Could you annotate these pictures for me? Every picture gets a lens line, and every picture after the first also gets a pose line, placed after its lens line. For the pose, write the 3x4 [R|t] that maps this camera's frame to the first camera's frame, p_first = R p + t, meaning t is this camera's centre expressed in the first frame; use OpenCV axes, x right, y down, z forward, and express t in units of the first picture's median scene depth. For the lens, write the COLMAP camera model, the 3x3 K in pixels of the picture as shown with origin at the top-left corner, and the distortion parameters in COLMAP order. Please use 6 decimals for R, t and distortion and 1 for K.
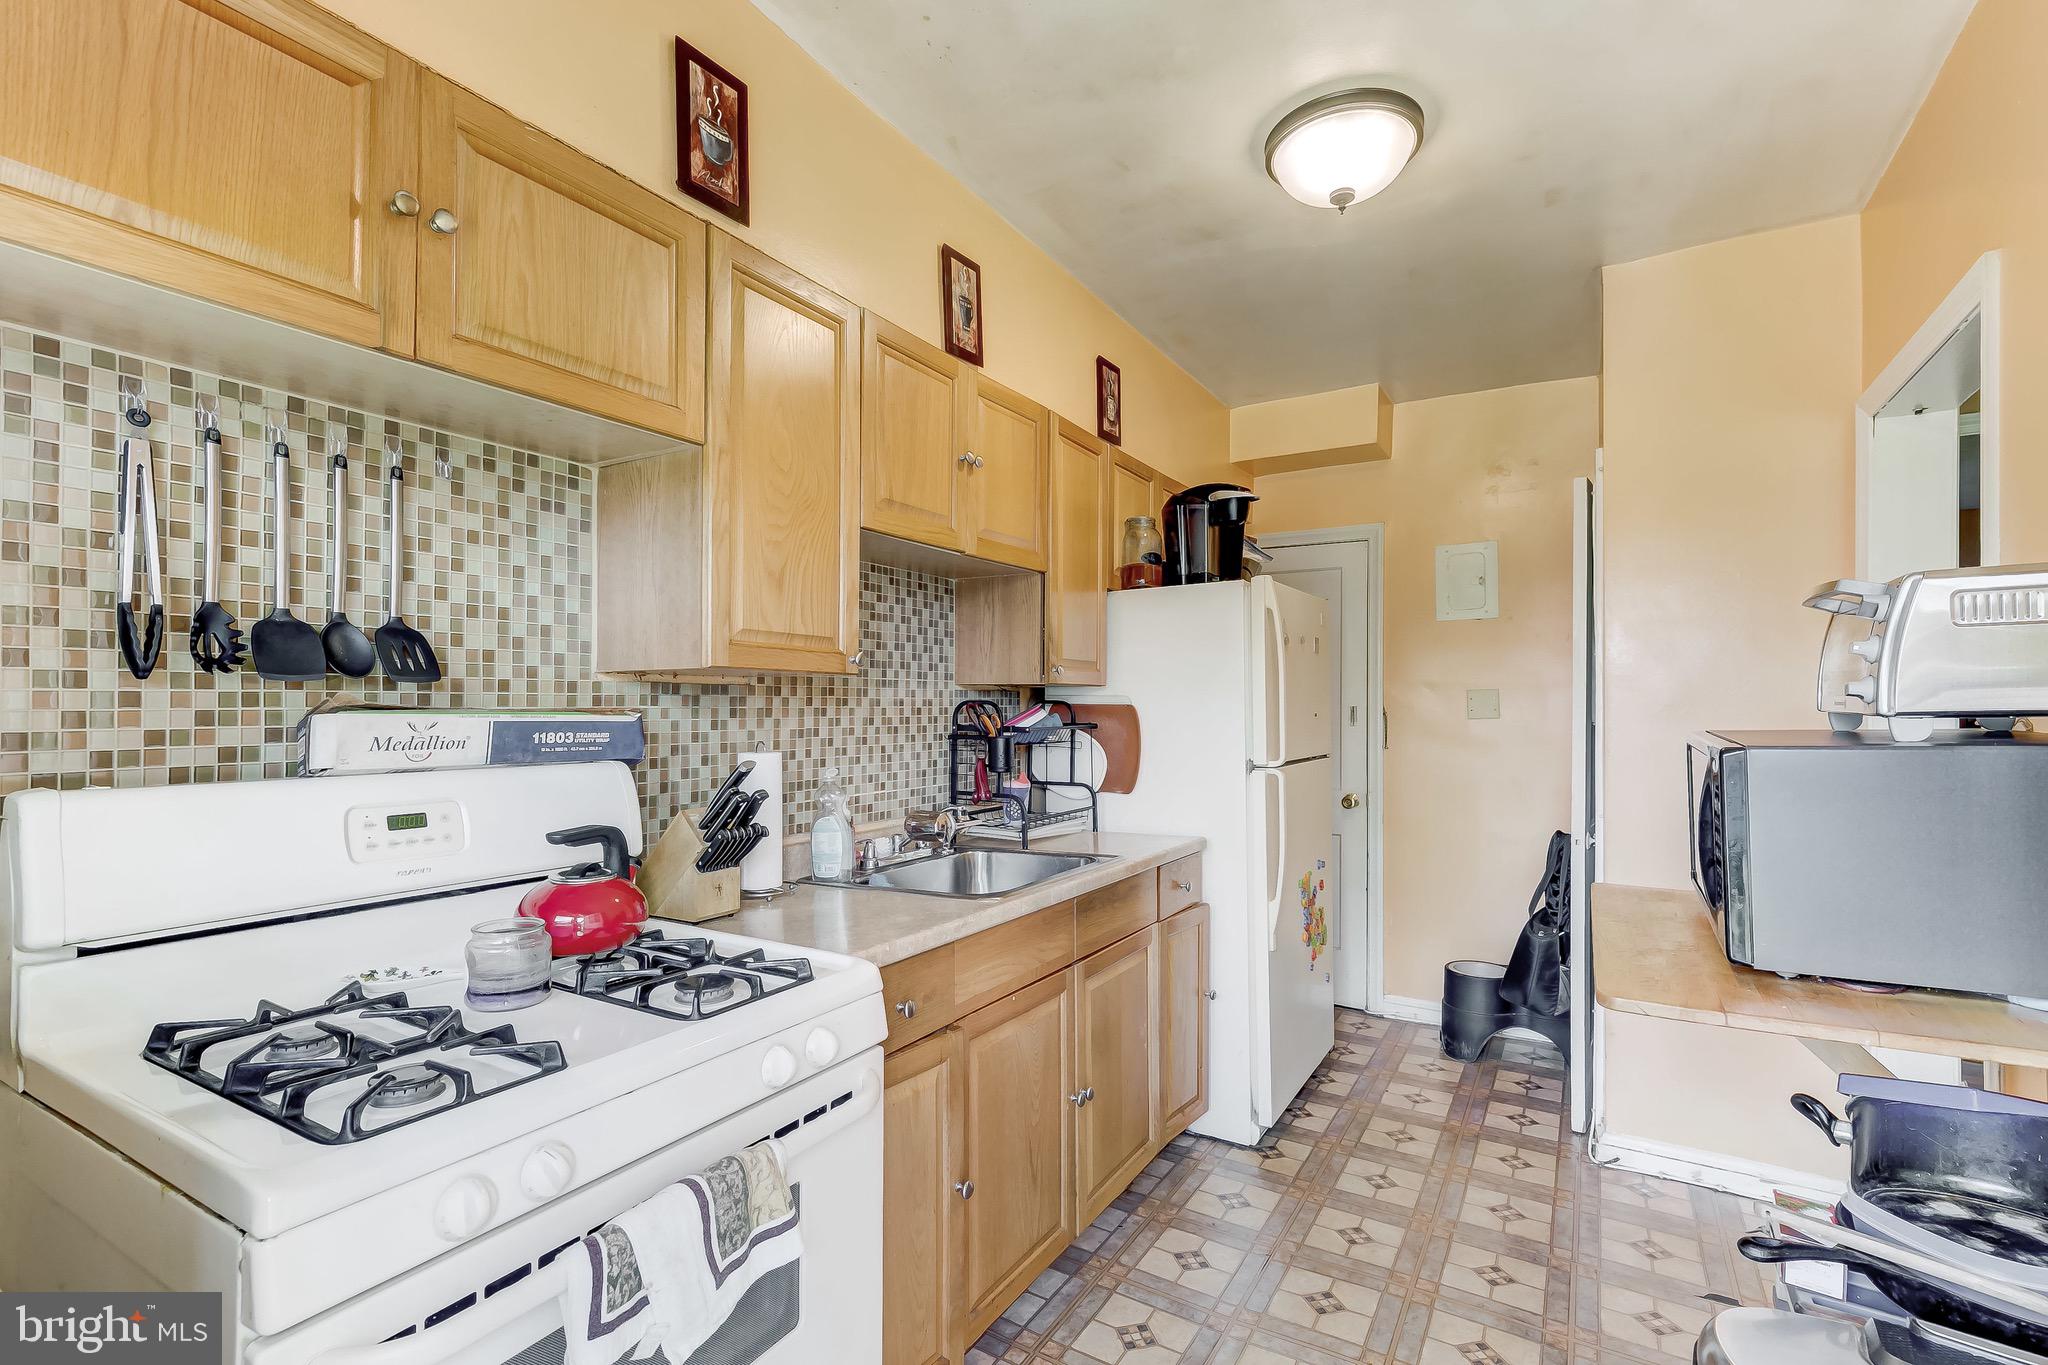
lens RADIAL K [[938.8, 0, 1040.0], [0, 938.8, 697.7], [0, 0, 1]] dist [0.013355, -0.005879]
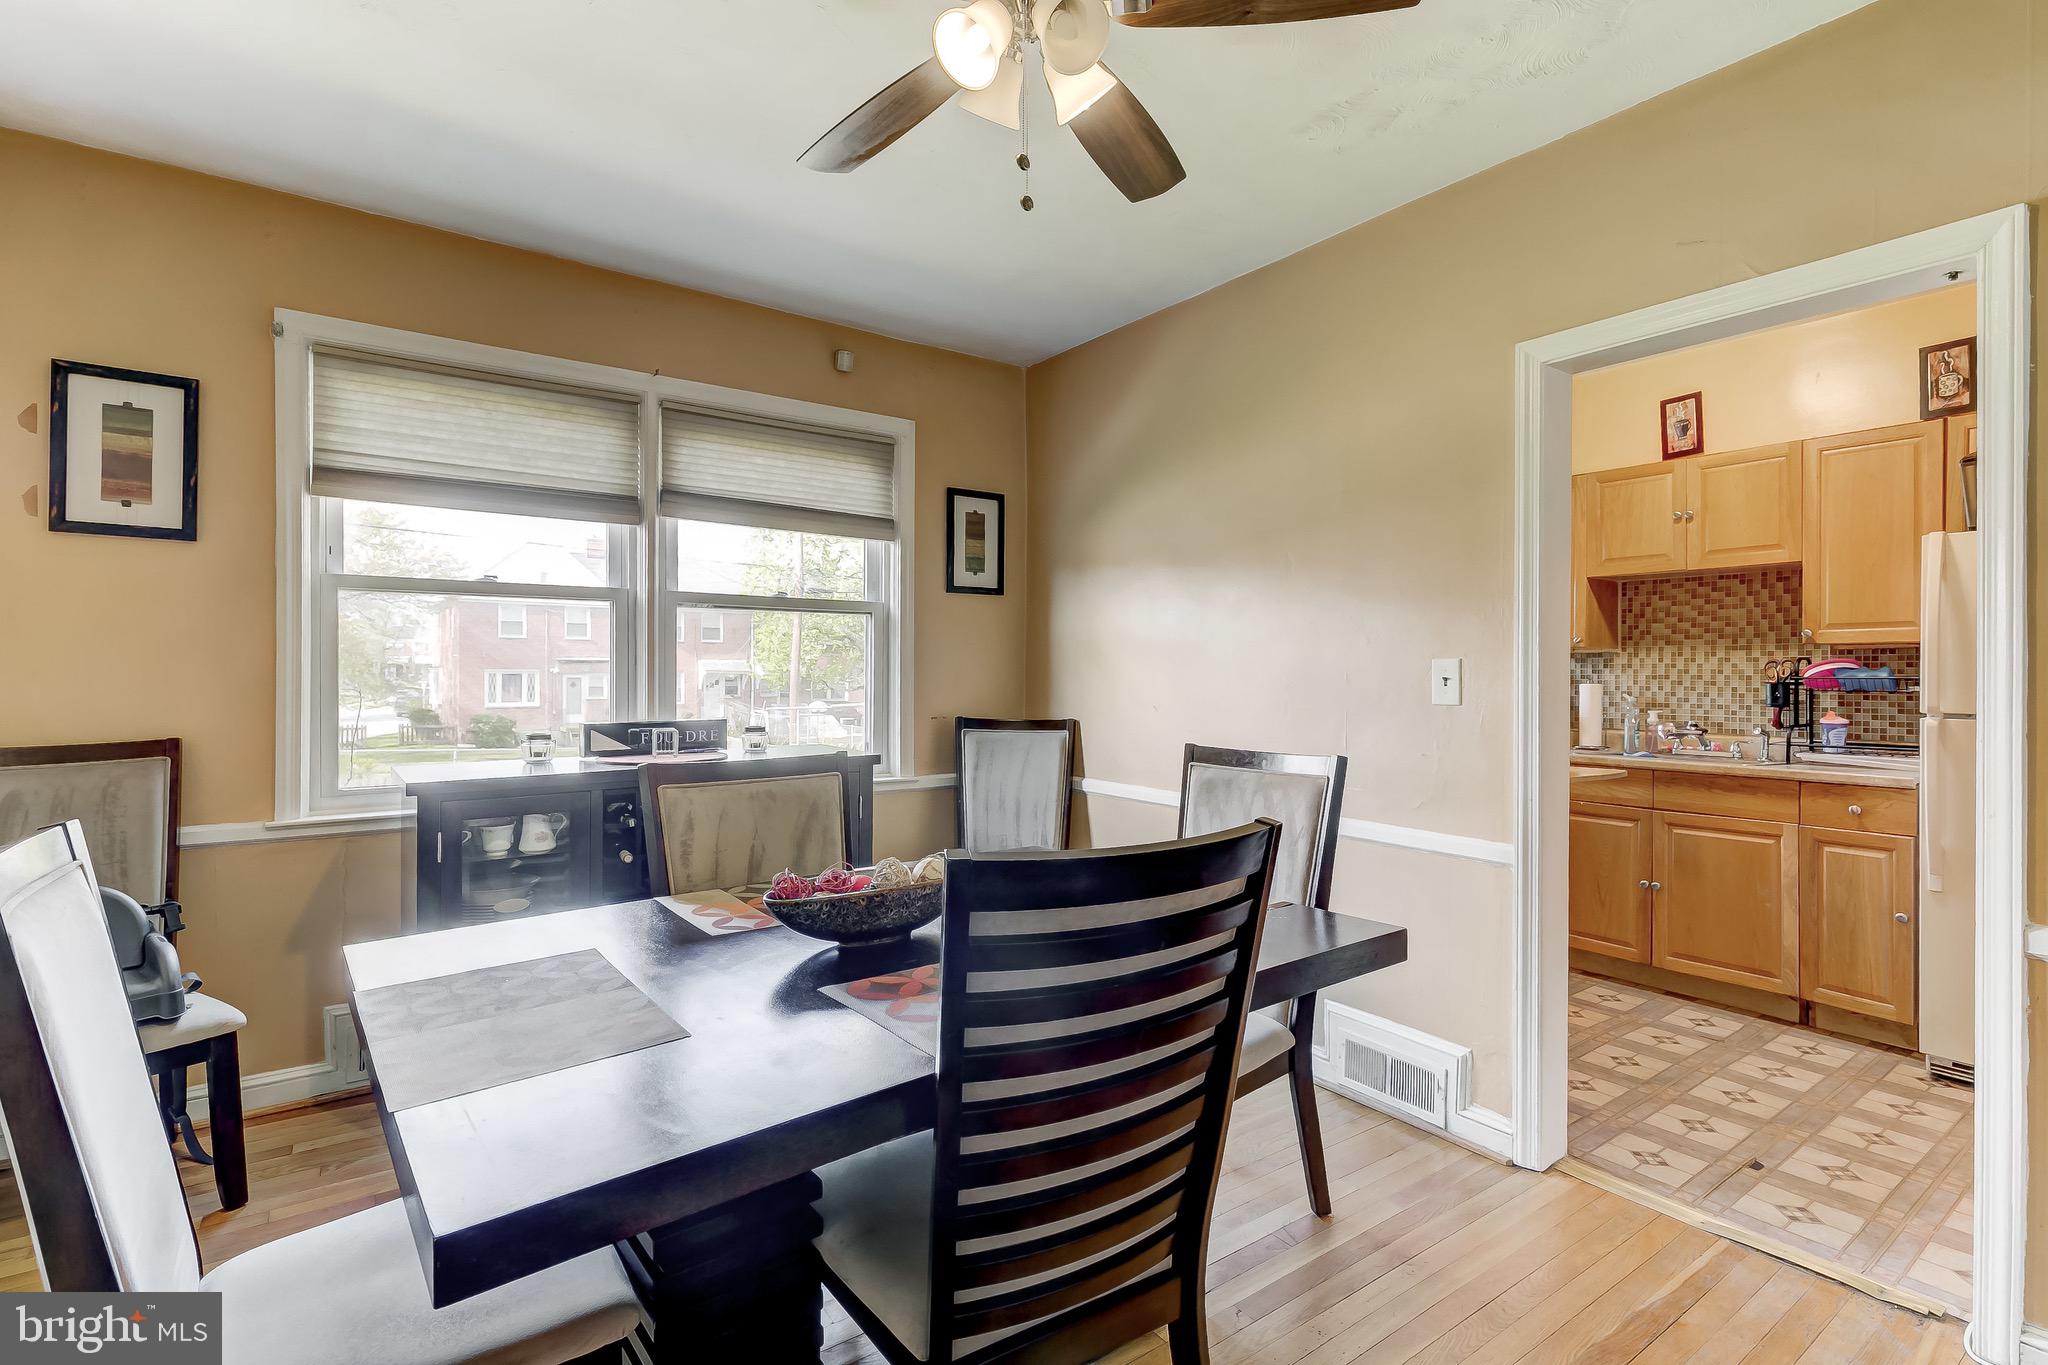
lens RADIAL K [[960.1, 0, 1021.0], [0, 960.1, 671.2], [0, 0, 1]] dist [0.002278, 0.000304]
pose [[-0.398833, 0.003267, -0.917018, 1.986131], [0.009180, 0.999958, -0.000430, 0.015397], [0.916978, -0.008590, -0.398846, 0.600674]]
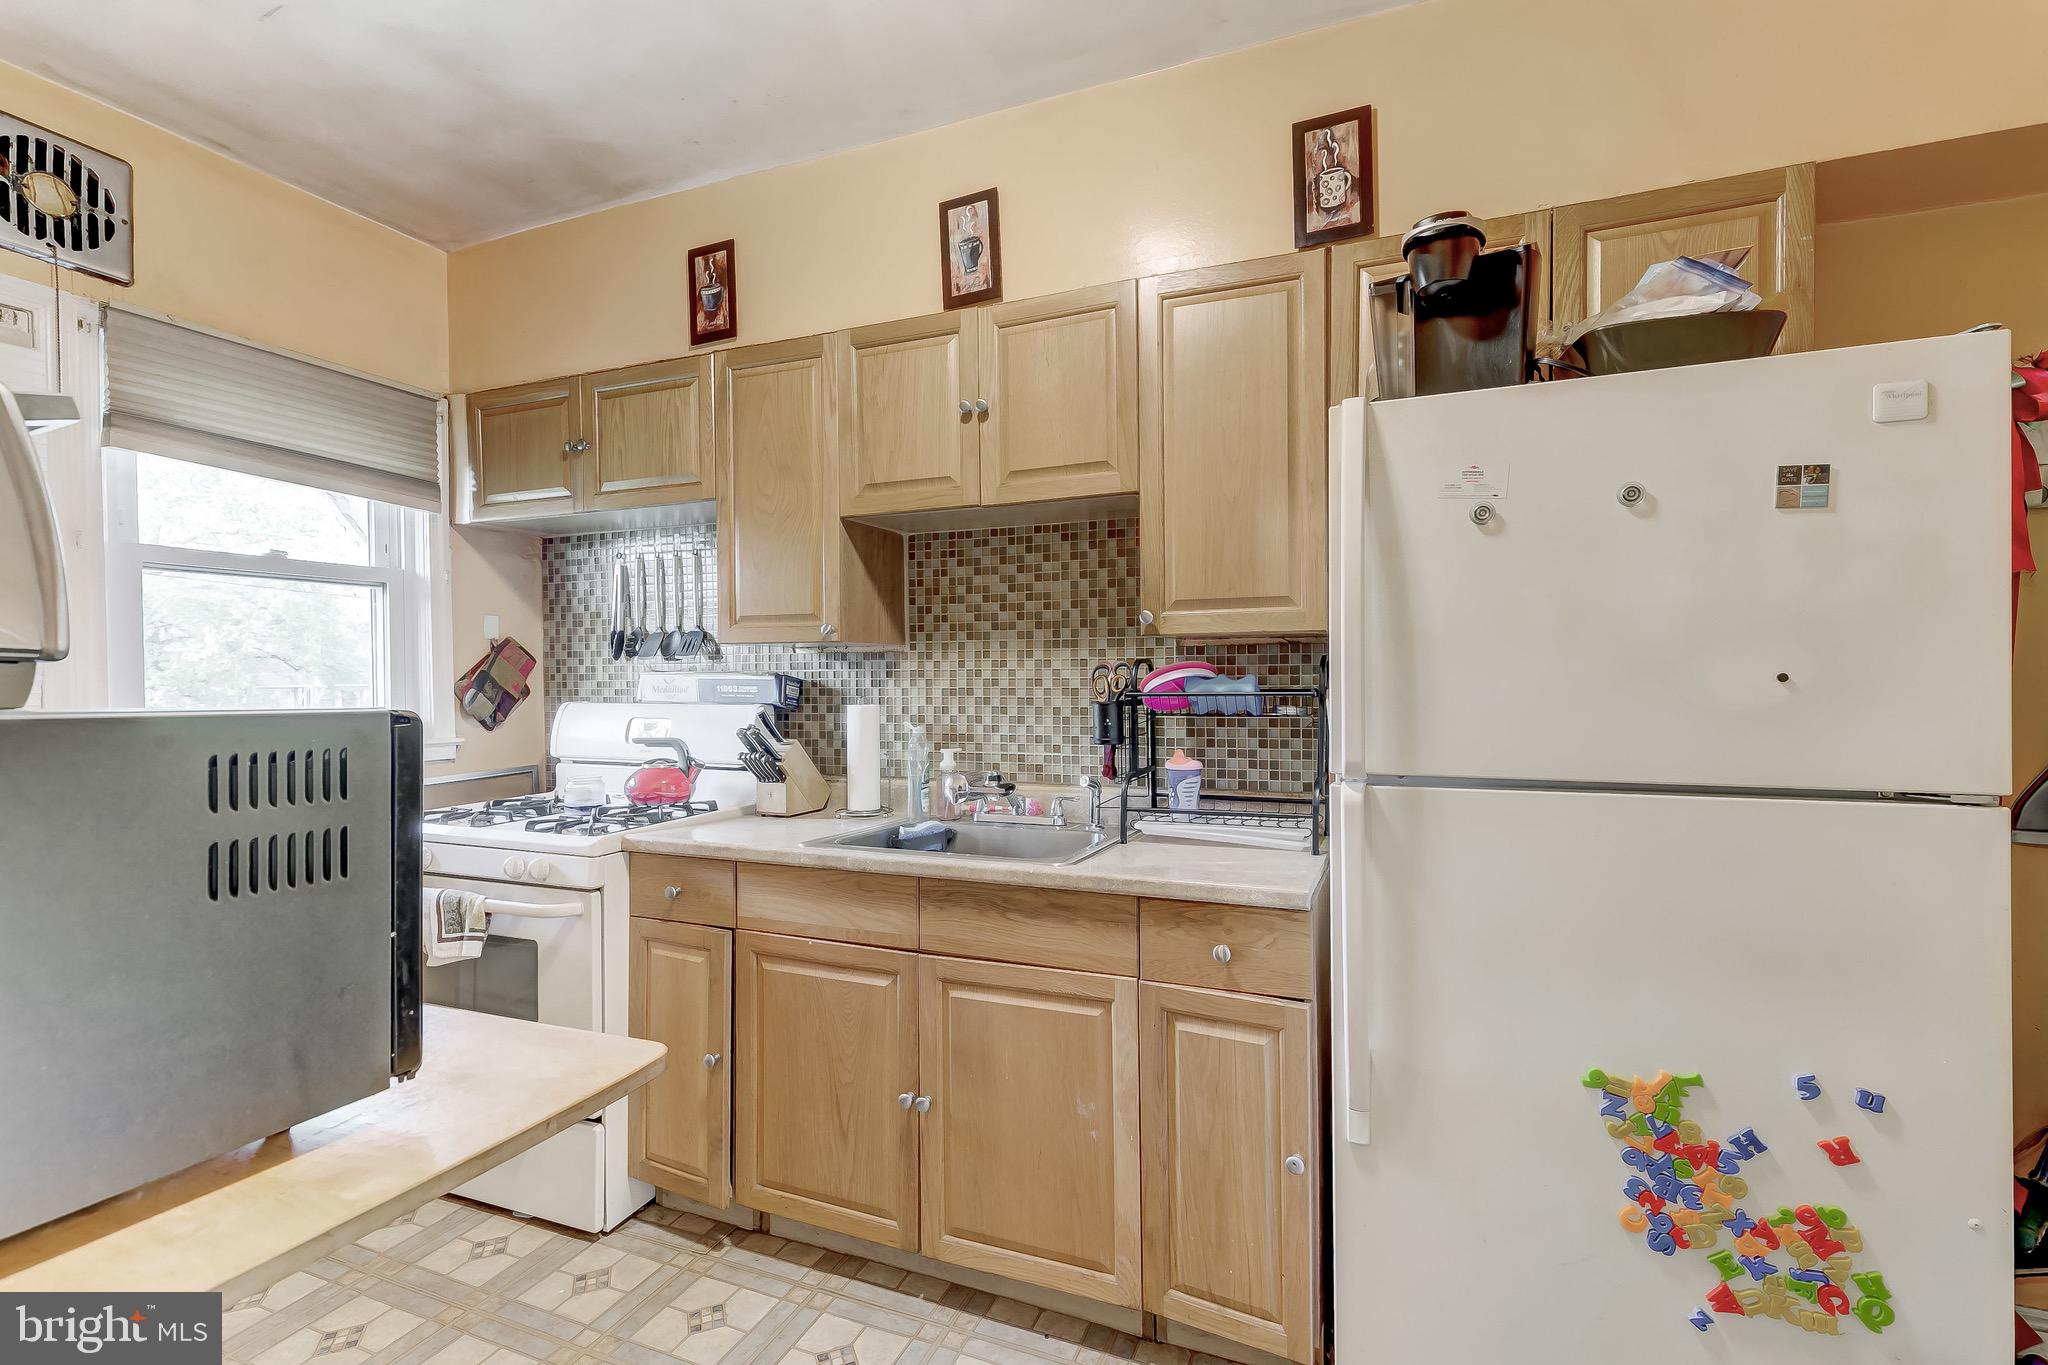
lens RADIAL K [[917.1, 0, 1027.7], [0, 917.1, 671.2], [0, 0, 1]] dist [0.009804, -0.001054]
pose [[0.143420, 0.001611, -0.989661, 0.854922], [0.018142, 0.999826, 0.004256, 0.009705], [0.989496, -0.018565, 0.143366, 0.921042]]
